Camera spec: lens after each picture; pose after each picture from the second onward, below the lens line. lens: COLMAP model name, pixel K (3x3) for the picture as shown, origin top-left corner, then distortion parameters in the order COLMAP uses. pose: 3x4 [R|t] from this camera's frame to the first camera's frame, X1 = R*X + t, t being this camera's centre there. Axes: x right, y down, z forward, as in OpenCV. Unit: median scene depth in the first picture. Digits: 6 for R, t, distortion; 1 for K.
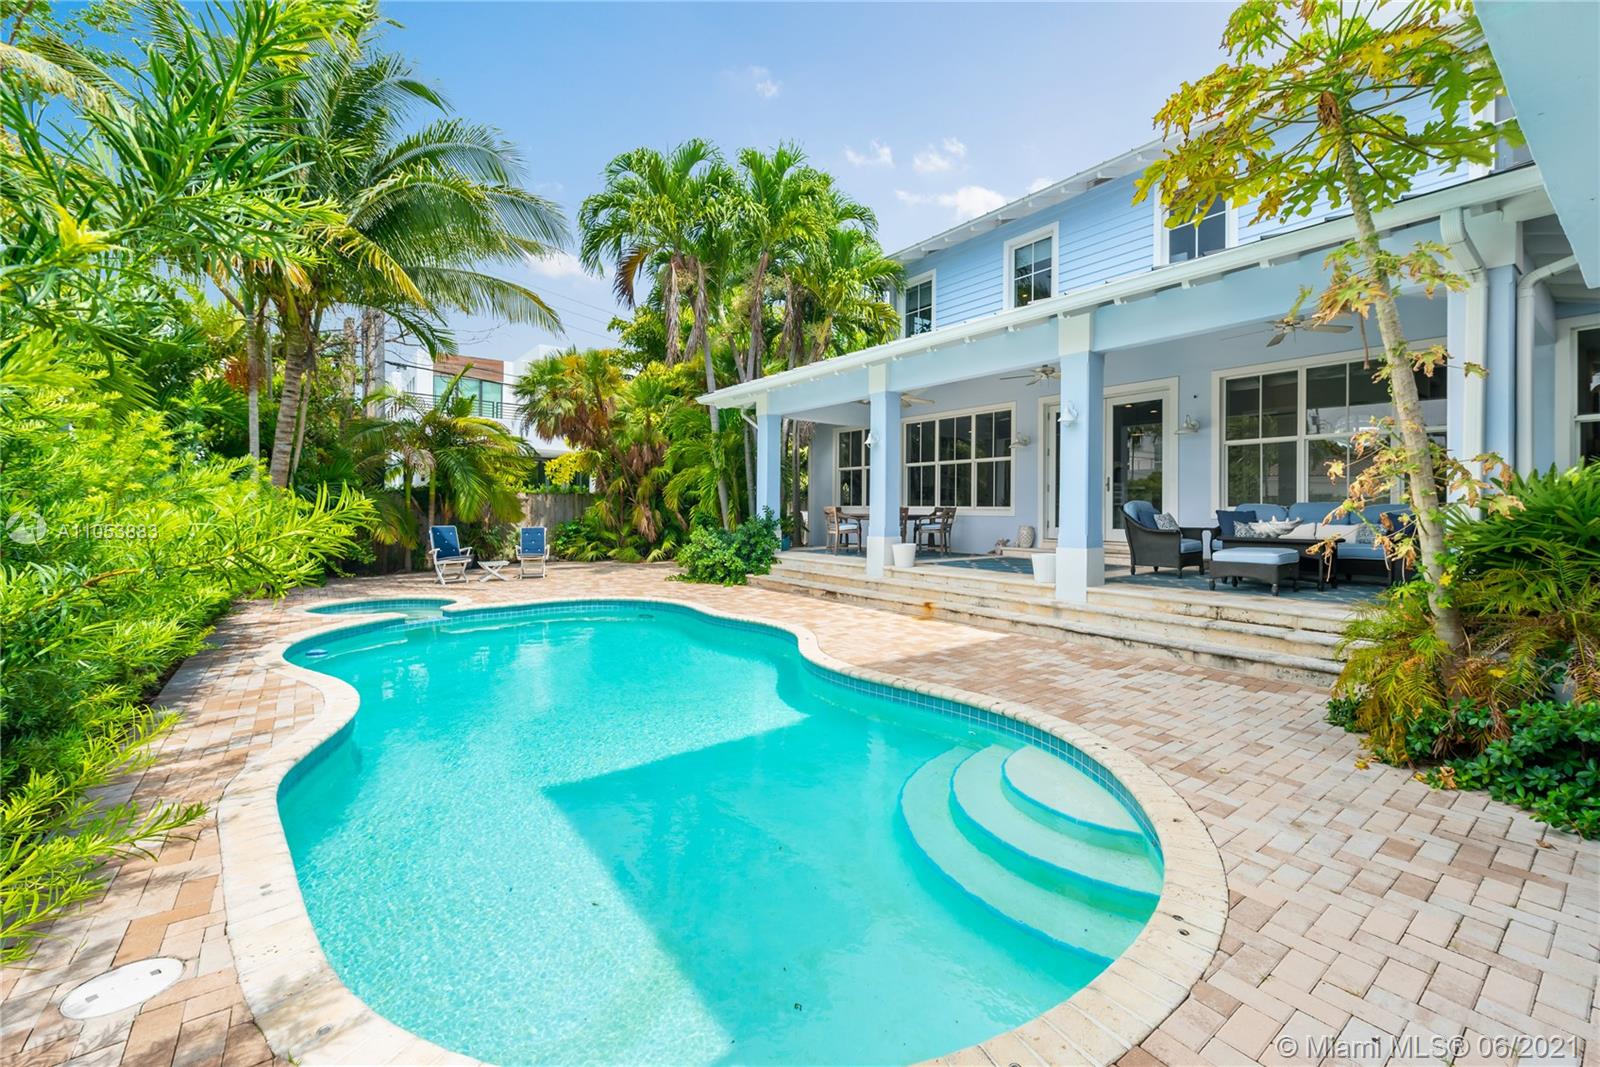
lens RADIAL K [[650.9, 0, 812.4], [0, 650.9, 510.1], [0, 0, 1]] dist [0.002853, -0.000273]
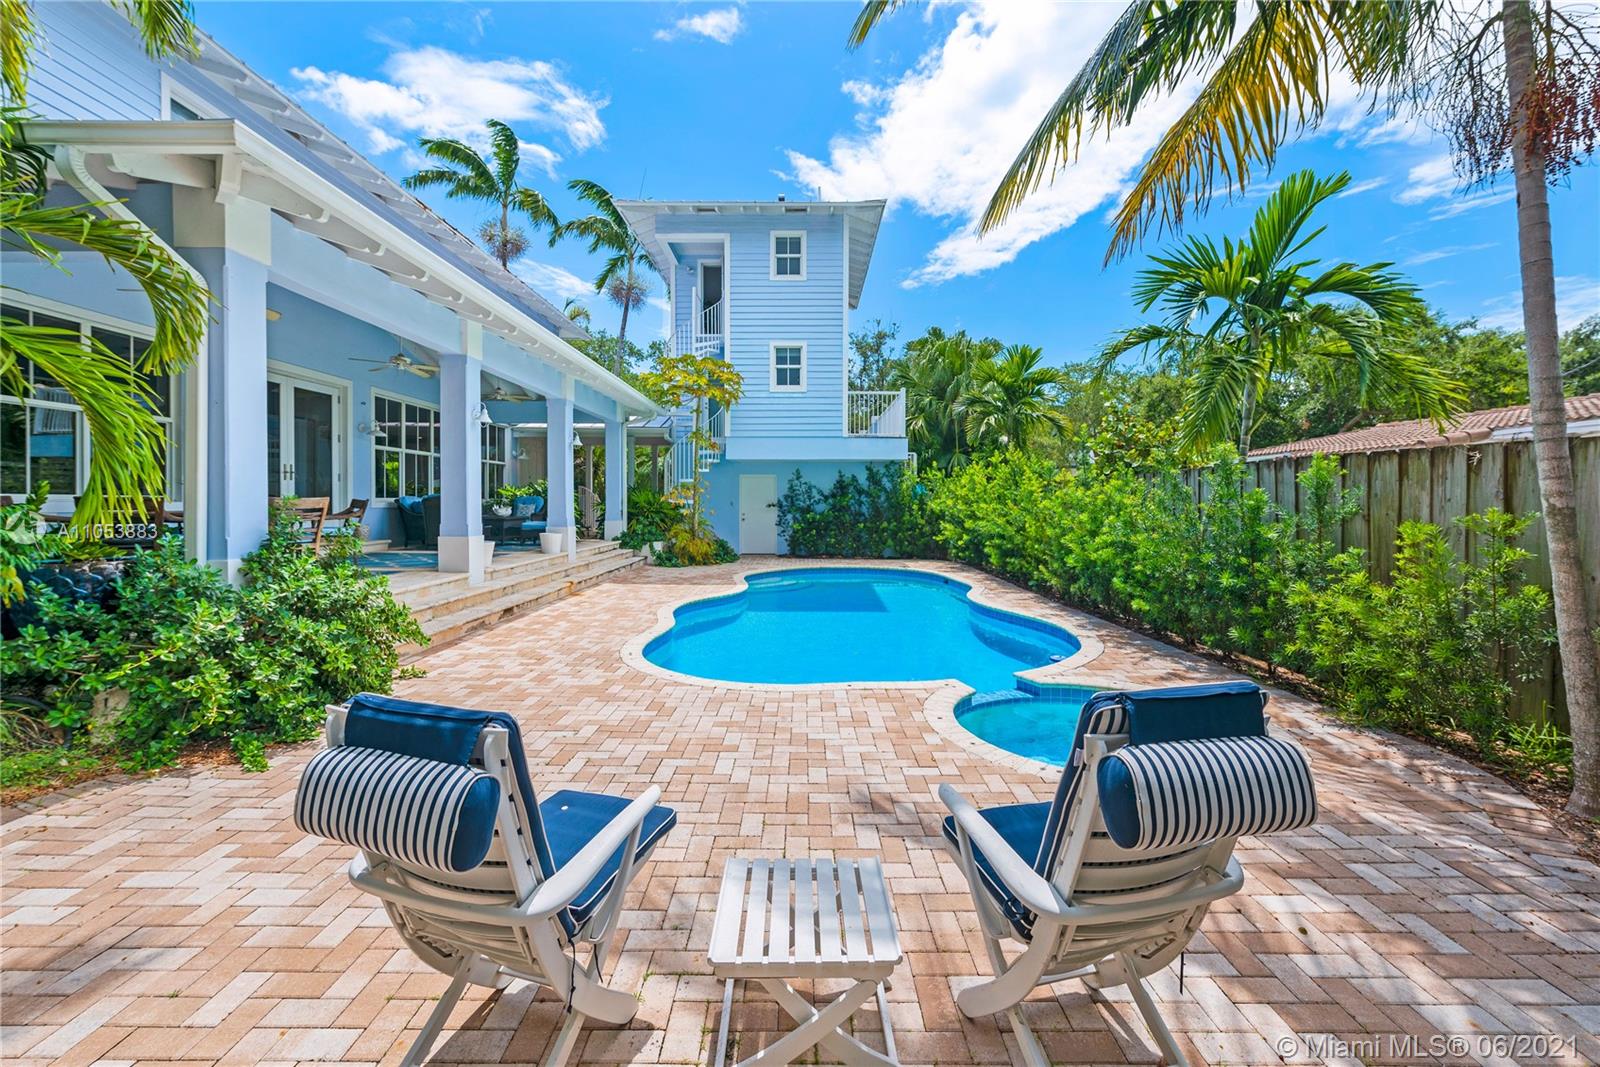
lens RADIAL K [[639.6, 0, 807.8], [0, 639.6, 511.8], [0, 0, 1]] dist [0.011350, -0.005655]
pose [[-0.799106, -0.020284, 0.600847, -0.782265], [-0.009524, 0.999732, 0.021083, -0.011728], [-0.601114, 0.011125, -0.799086, 1.520674]]
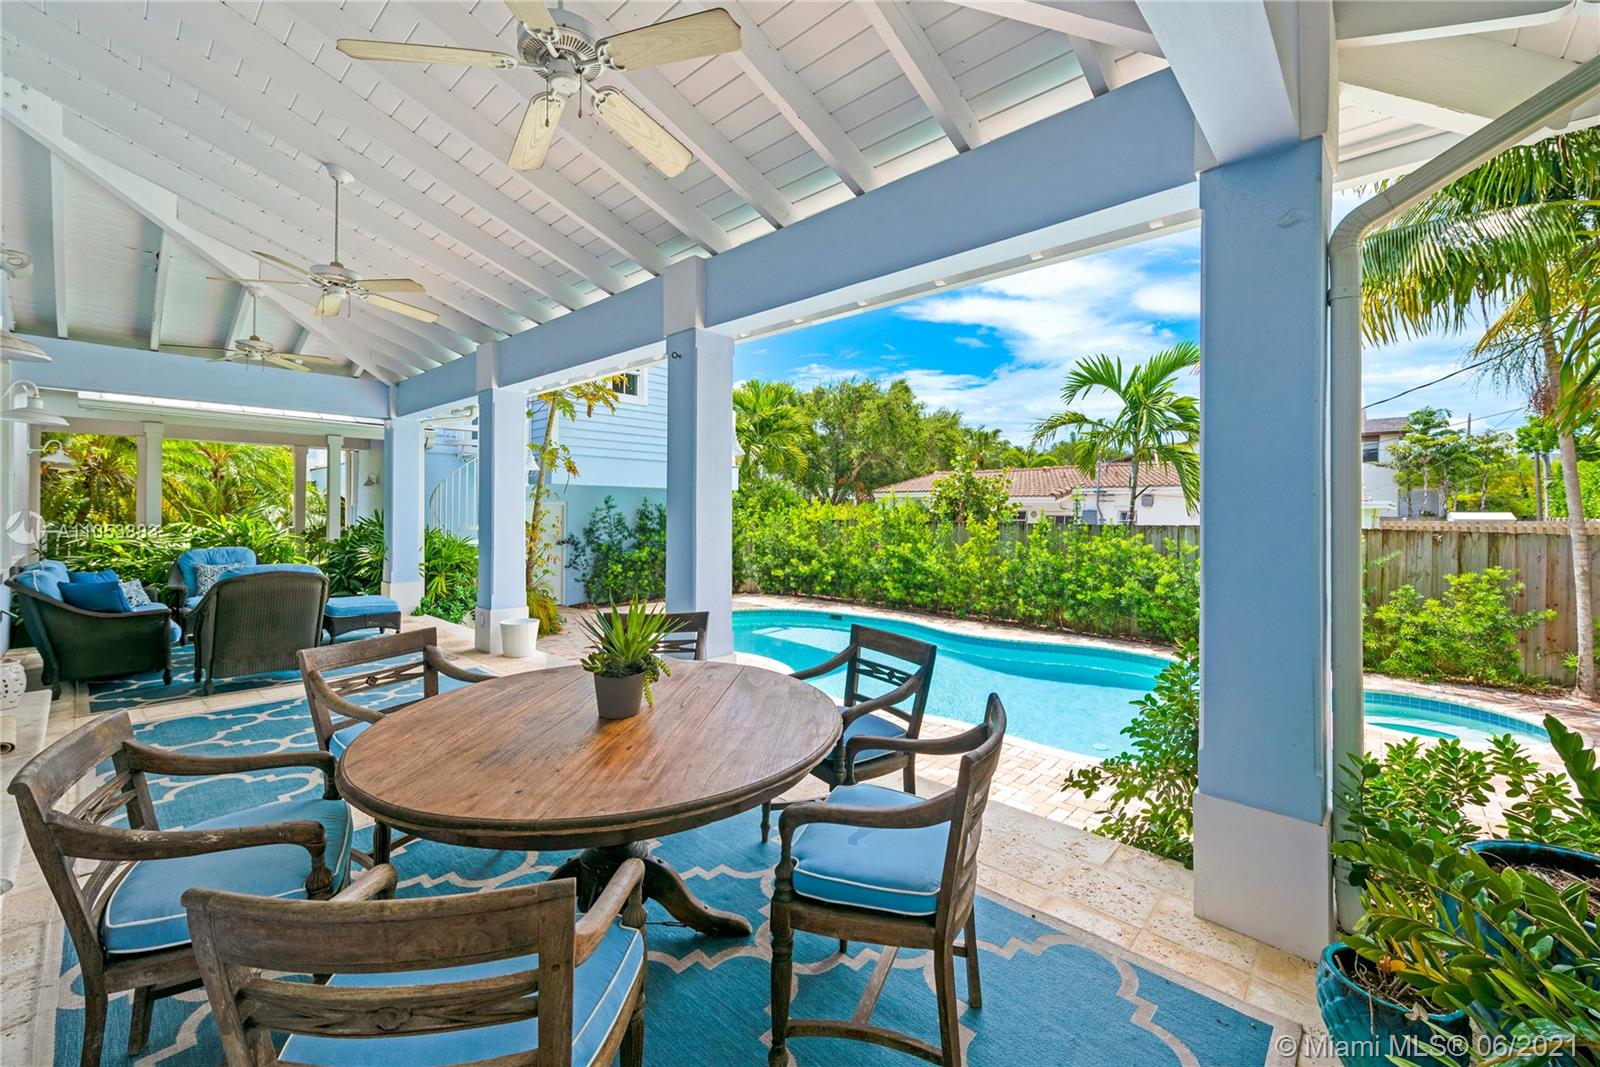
lens RADIAL K [[643.7, 0, 821.8], [0, 643.7, 496.5], [0, 0, 1]] dist [0.001359, 0.000120]
pose [[-0.979426, -0.020209, -0.200791, 0.128800], [-0.015984, 0.999616, -0.022644, -0.067418], [0.201172, -0.018969, -0.979372, 1.610810]]
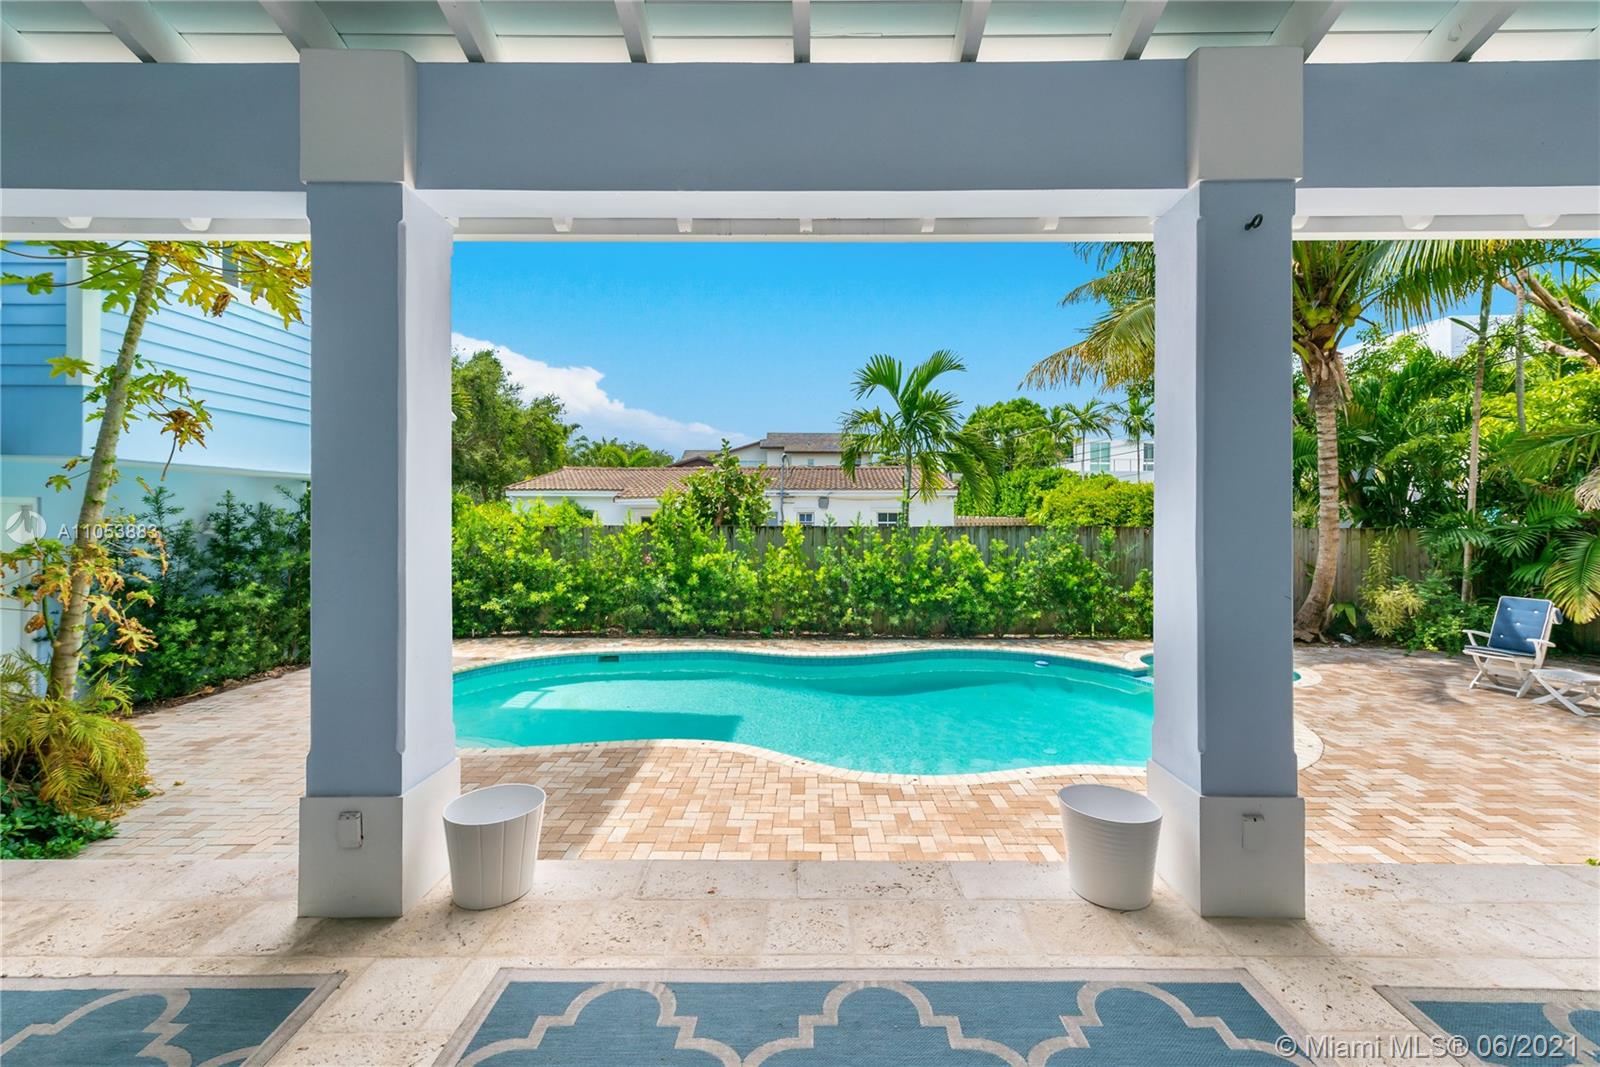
lens RADIAL K [[650.9, 0, 812.4], [0, 650.9, 510.1], [0, 0, 1]] dist [0.002853, -0.000273]
pose [[-0.601381, -0.014880, -0.798824, 0.449549], [-0.007394, 0.999887, -0.013059, -0.062539], [0.798928, -0.001947, -0.601423, 1.128584]]
